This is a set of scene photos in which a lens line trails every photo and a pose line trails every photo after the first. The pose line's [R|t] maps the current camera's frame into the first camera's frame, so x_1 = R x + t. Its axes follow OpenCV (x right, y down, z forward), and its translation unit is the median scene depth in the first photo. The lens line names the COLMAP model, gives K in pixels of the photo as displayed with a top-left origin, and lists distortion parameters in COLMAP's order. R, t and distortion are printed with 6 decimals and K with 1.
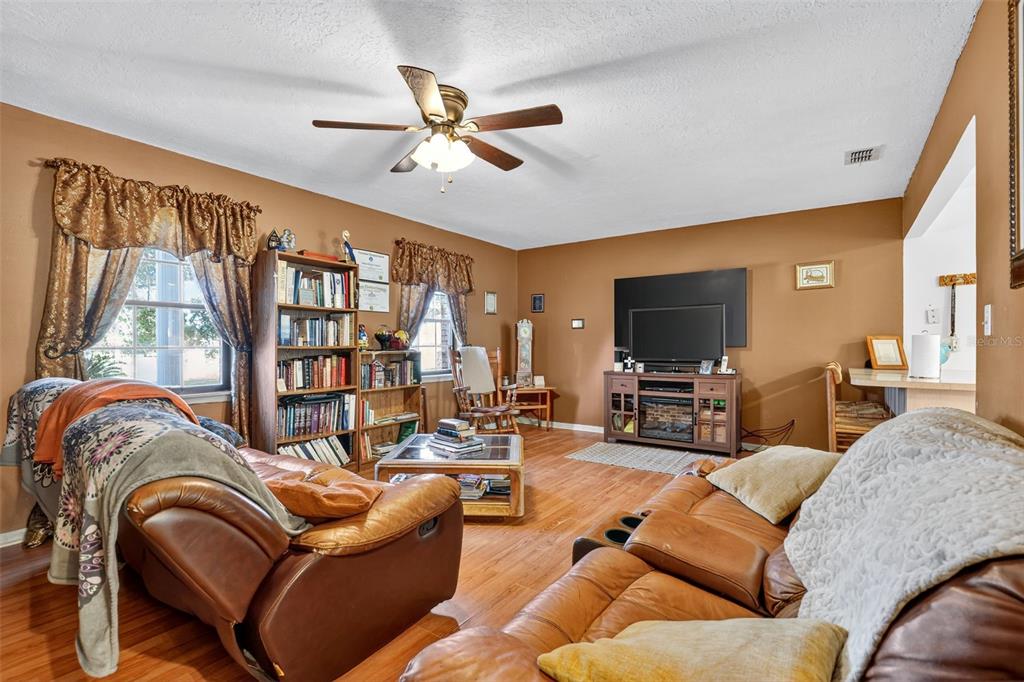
lens RADIAL K [[466.6, 0, 512.0], [0, 466.6, 341.0], [0, 0, 1]] dist [-0.000246, -0.000979]
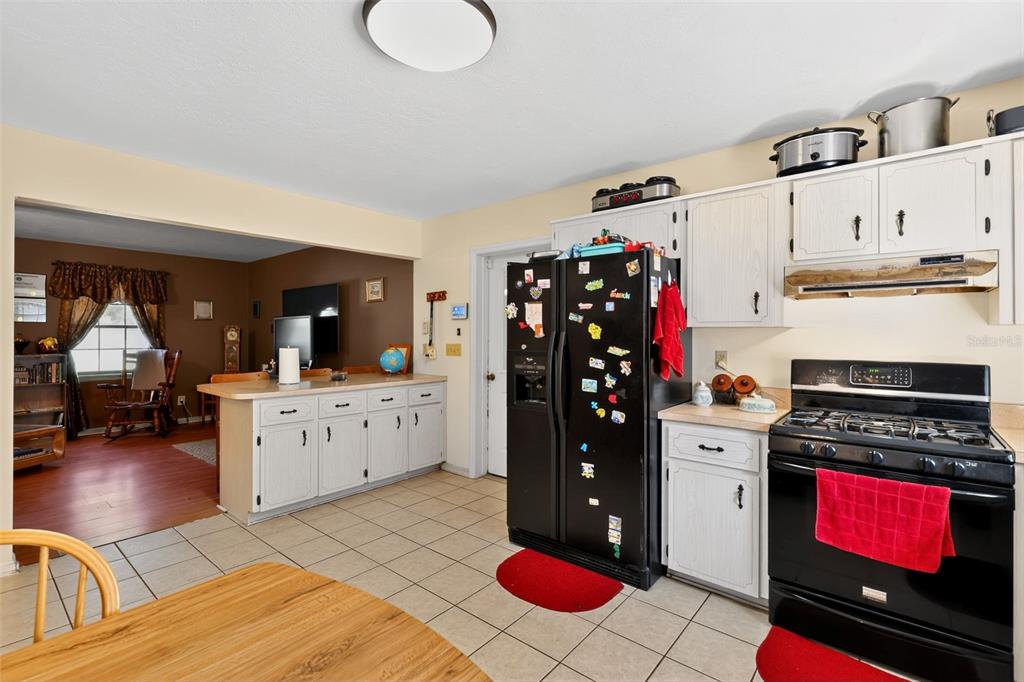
lens RADIAL K [[466.6, 0, 512.0], [0, 466.6, 341.0], [0, 0, 1]] dist [-0.000246, -0.000979]
pose [[0.996891, 0.003177, -0.078733, 0.985750], [-0.001820, 0.999849, 0.017295, -0.033685], [0.078776, -0.017098, 0.996746, -0.102510]]
